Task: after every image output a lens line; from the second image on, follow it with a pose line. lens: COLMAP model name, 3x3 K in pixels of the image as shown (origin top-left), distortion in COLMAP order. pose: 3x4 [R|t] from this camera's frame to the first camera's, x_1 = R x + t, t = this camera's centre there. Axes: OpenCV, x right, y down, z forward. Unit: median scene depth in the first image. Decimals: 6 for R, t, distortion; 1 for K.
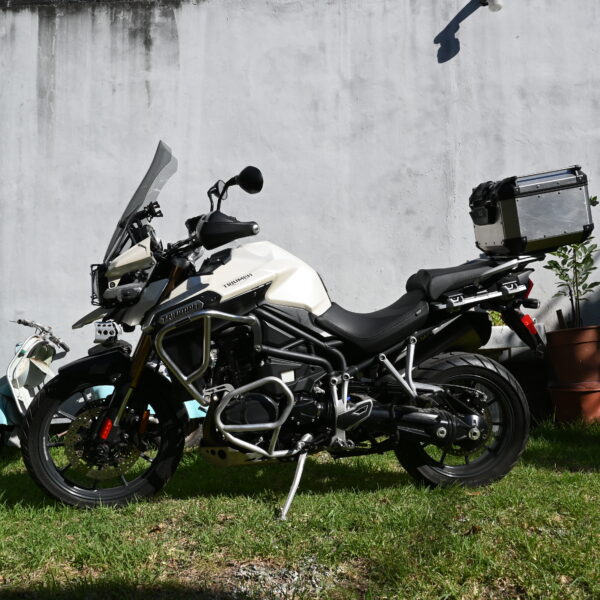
lens RADIAL K [[613.1, 0, 300.0], [0, 613.1, 300.0], [0, 0, 1]] dist [-0.010643, 0.011683]
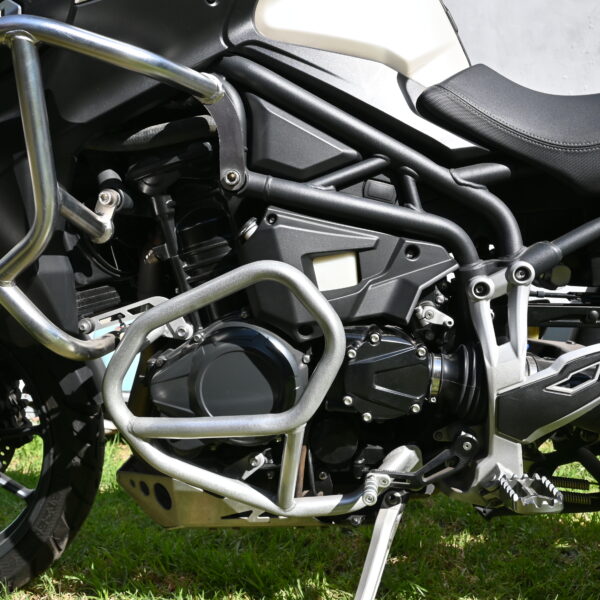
lens RADIAL K [[613.1, 0, 300.0], [0, 613.1, 300.0], [0, 0, 1]] dist [-0.010643, 0.011683]
pose [[0.976355, -0.014285, -0.215700, 0.031431], [0.021197, 0.999332, 0.029764, 0.127917], [0.215131, -0.033633, 0.976006, 0.670631]]
